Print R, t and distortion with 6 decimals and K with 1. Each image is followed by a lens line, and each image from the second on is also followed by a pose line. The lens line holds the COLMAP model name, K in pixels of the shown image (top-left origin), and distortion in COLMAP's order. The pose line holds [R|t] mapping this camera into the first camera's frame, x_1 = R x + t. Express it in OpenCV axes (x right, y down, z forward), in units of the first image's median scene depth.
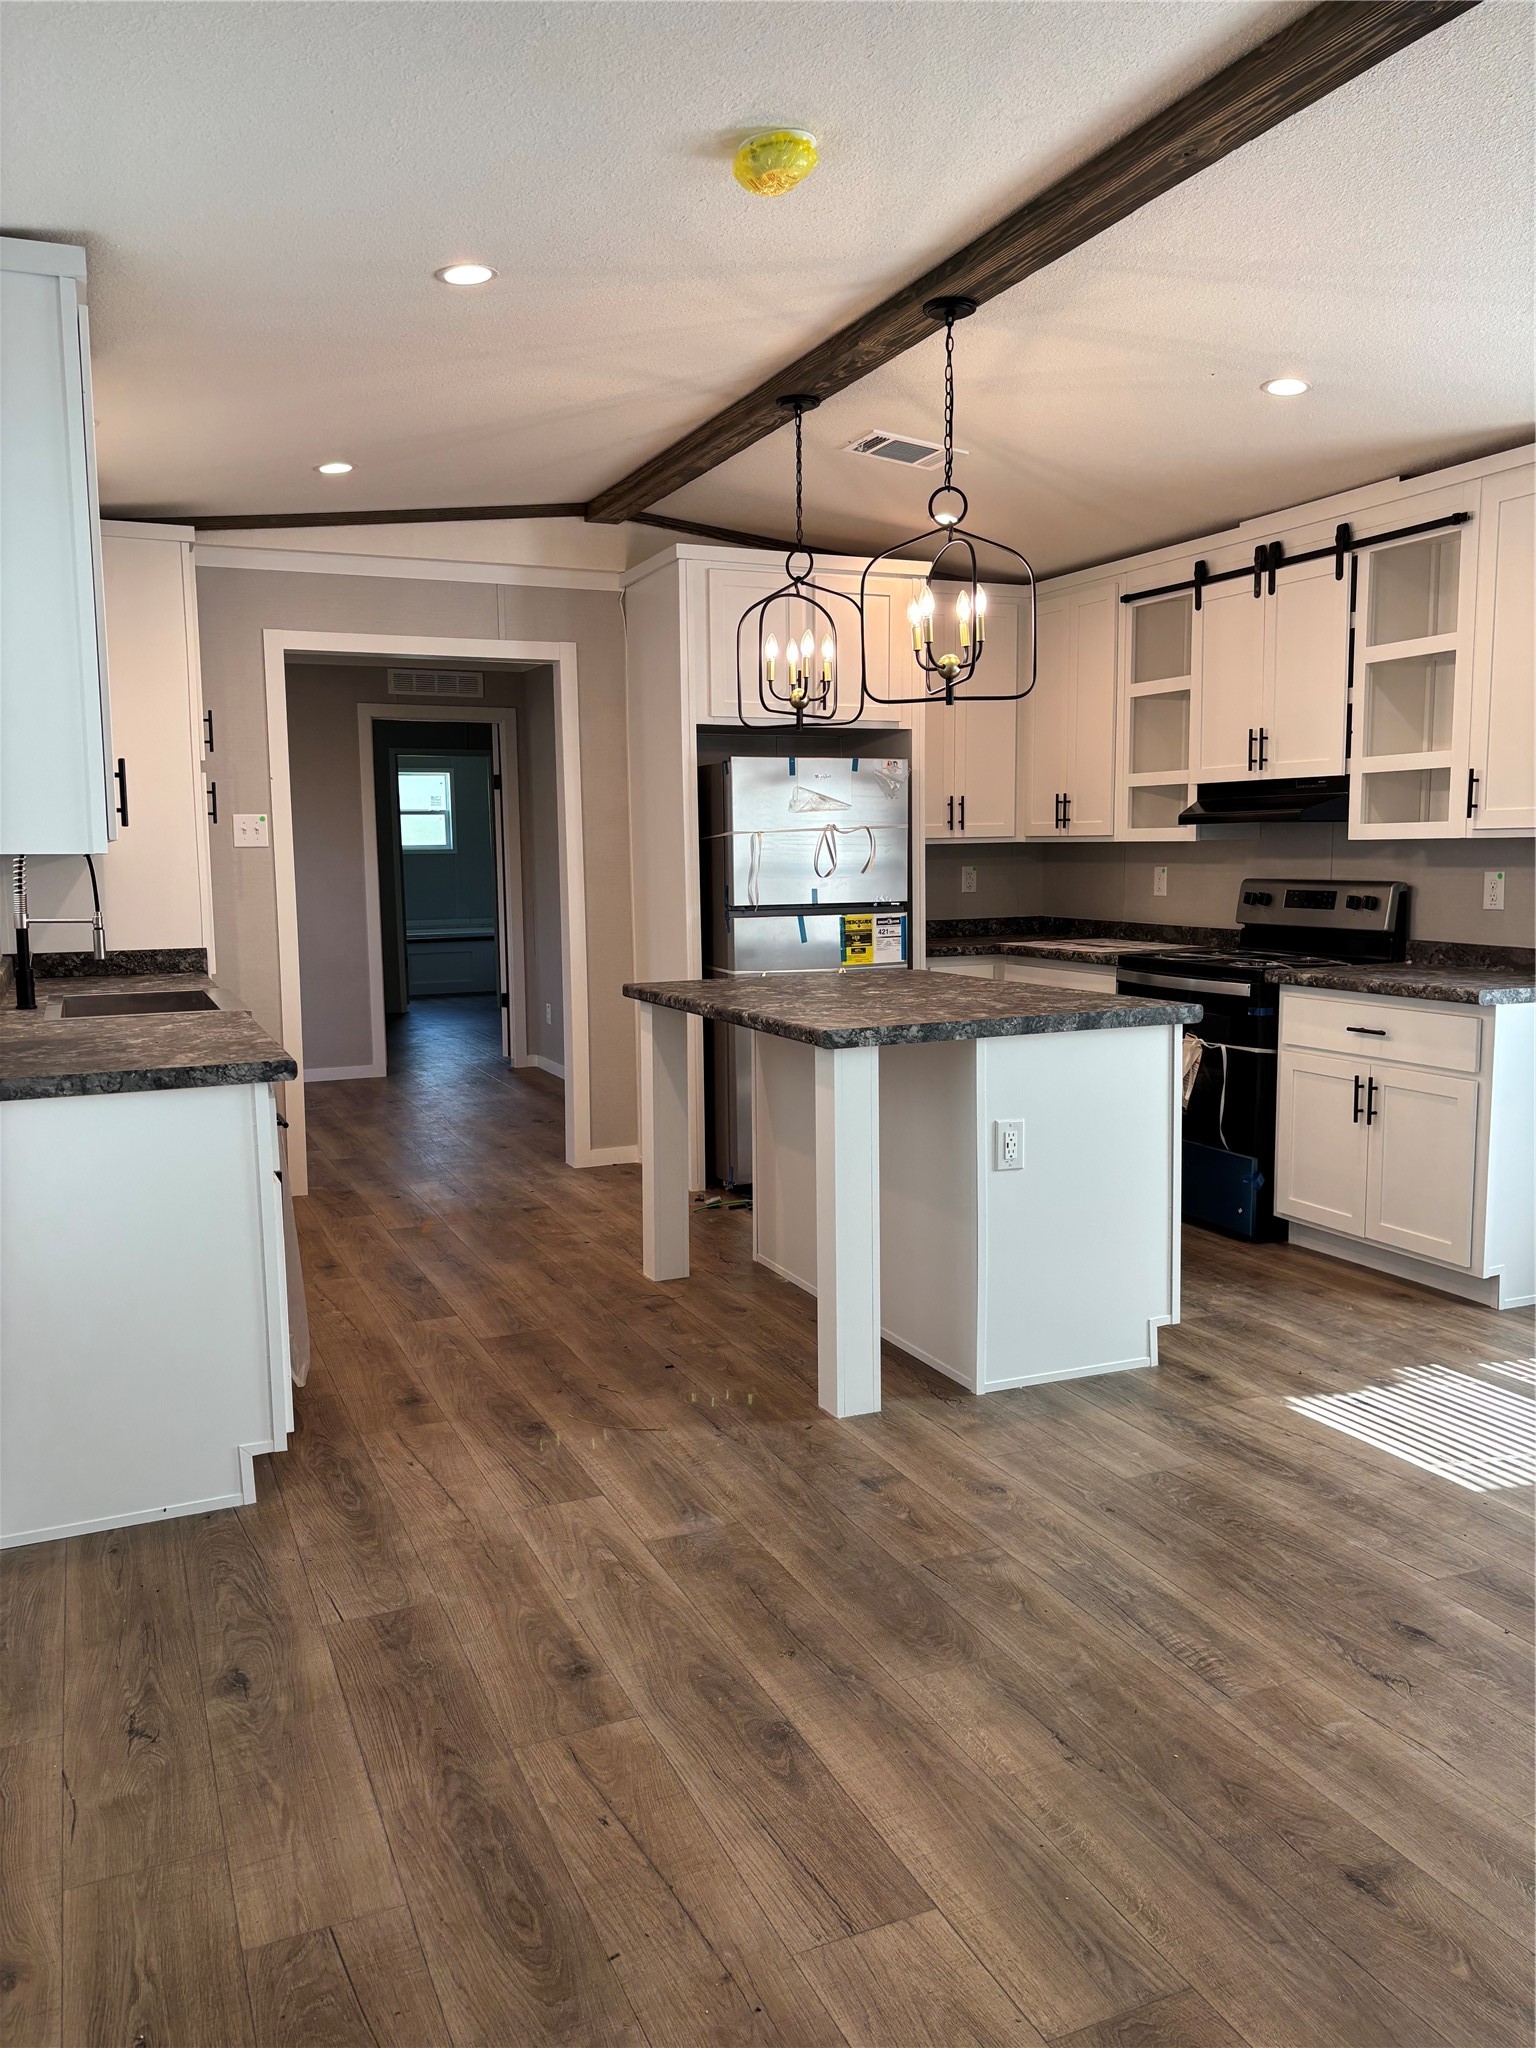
lens RADIAL K [[1543.6, 0, 762.0], [0, 1543.6, 1034.1], [0, 0, 1]] dist [0.038197, -0.046015]
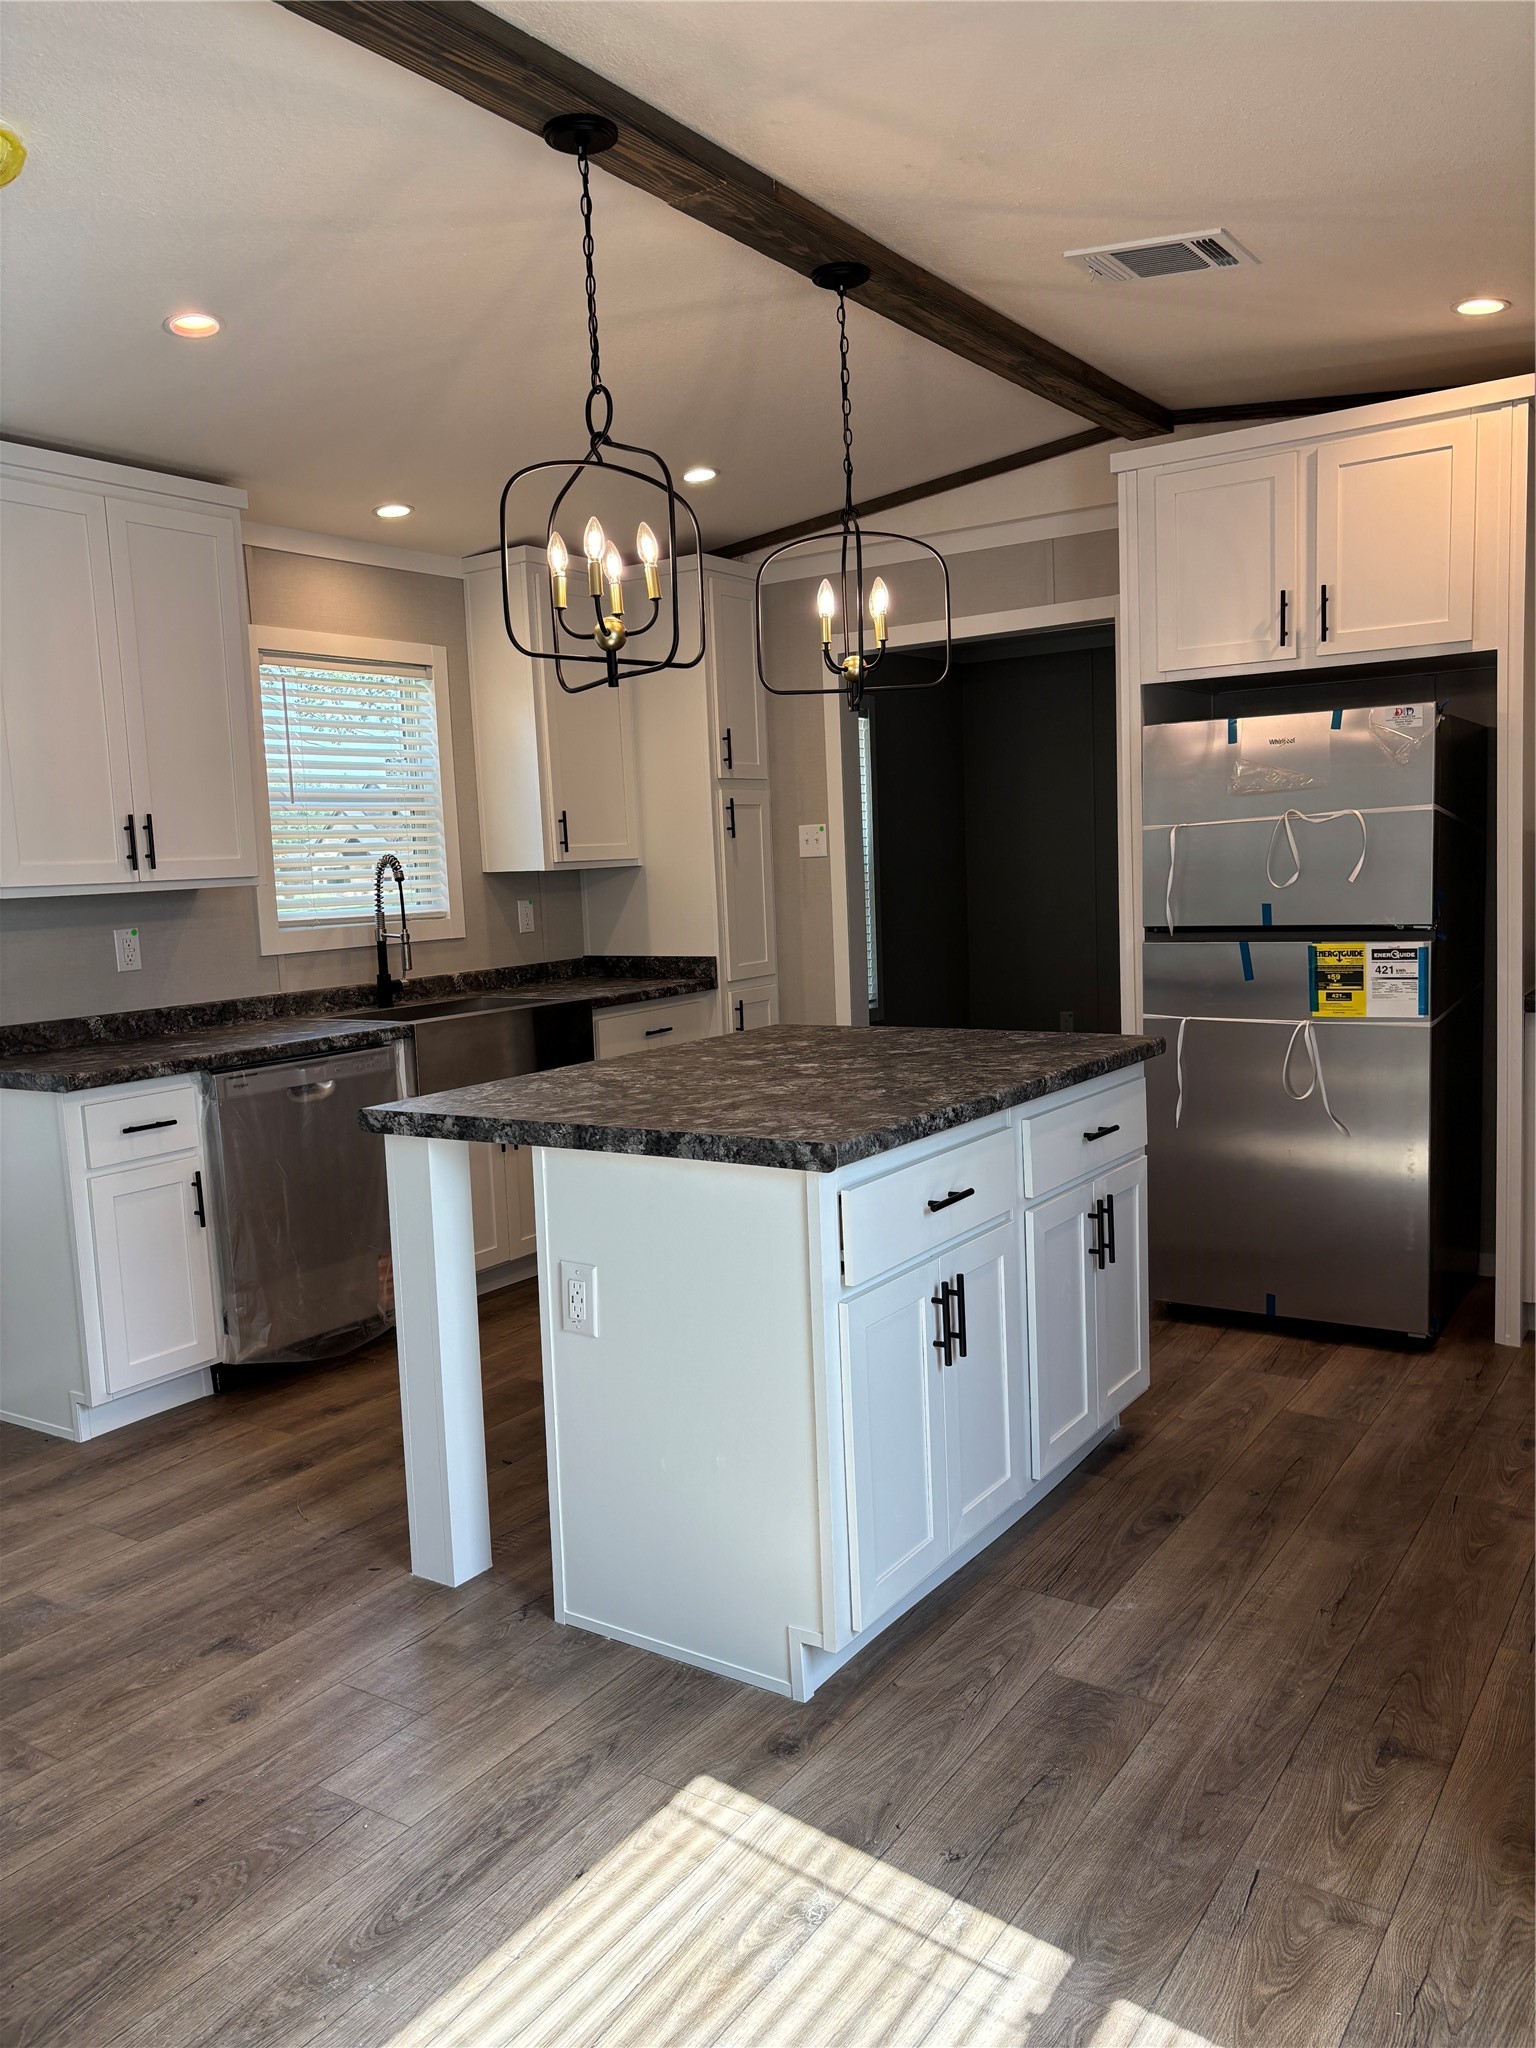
lens RADIAL K [[1543.6, 0, 752.3], [0, 1543.6, 1032.3], [0, 0, 1]] dist [0.038197, -0.046015]
pose [[0.527932, 0.085039, -0.845019, 0.553858], [-0.065026, 0.996101, 0.059618, -0.068916], [0.846794, 0.023474, 0.531403, 0.470953]]
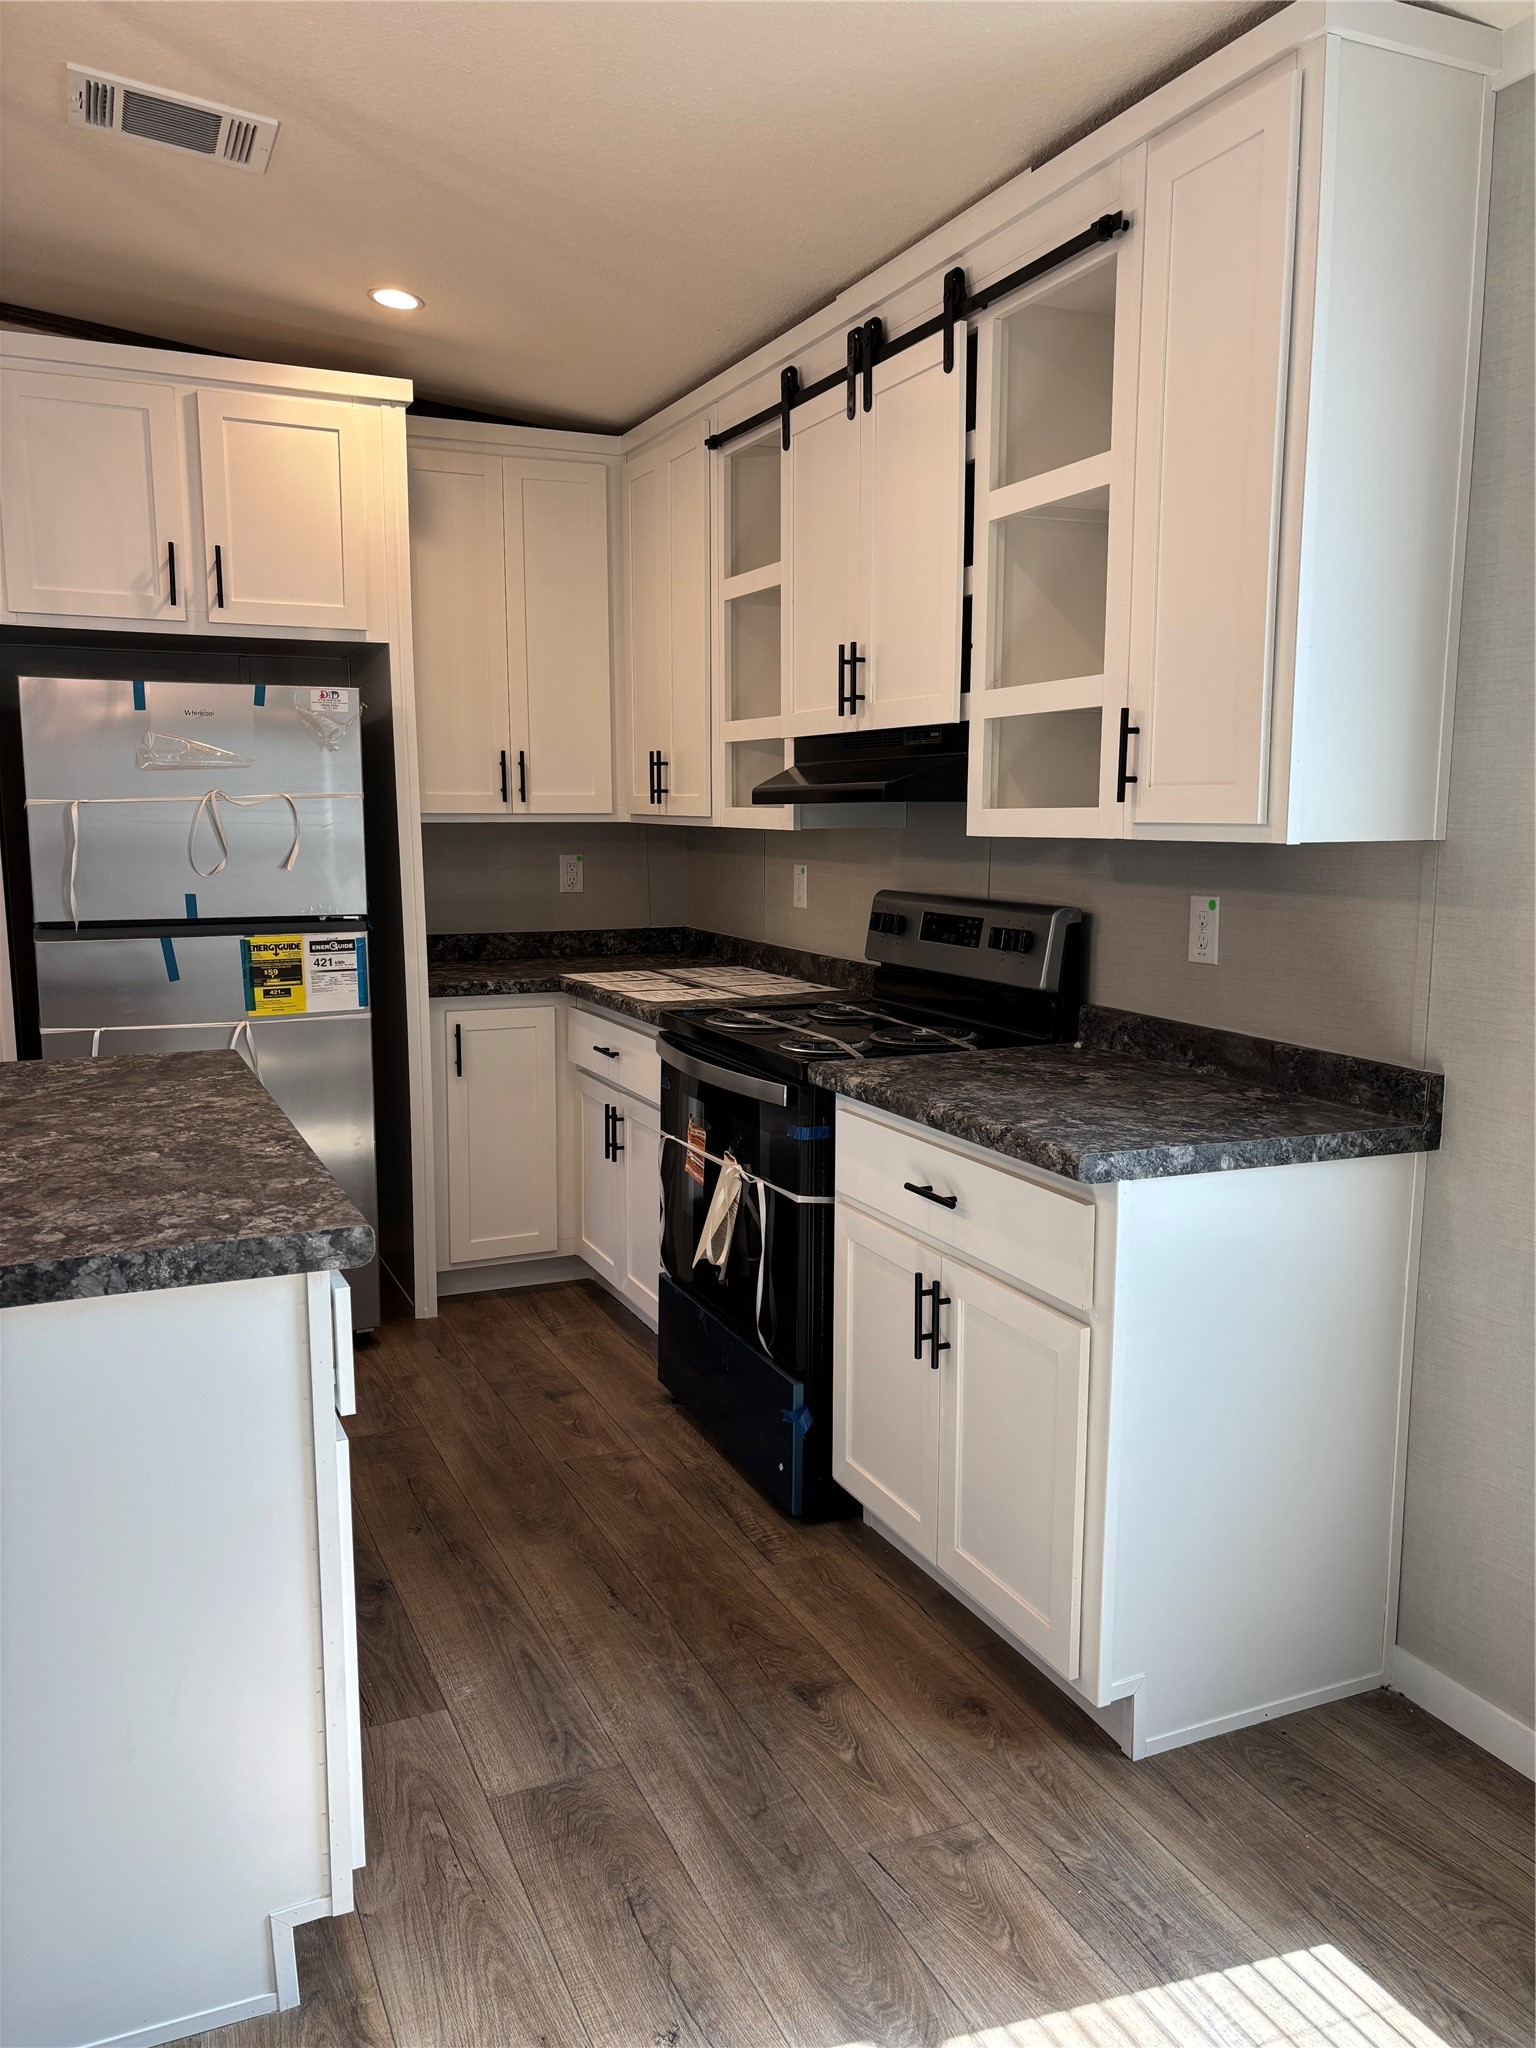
lens RADIAL K [[1543.6, 0, 762.2], [0, 1543.6, 1030.5], [0, 0, 1]] dist [0.038197, -0.046015]
pose [[0.999871, 0.011685, 0.011054, 0.281352], [-0.011939, 0.999661, 0.023153, -0.061772], [-0.010779, -0.023282, 0.999671, 0.404109]]
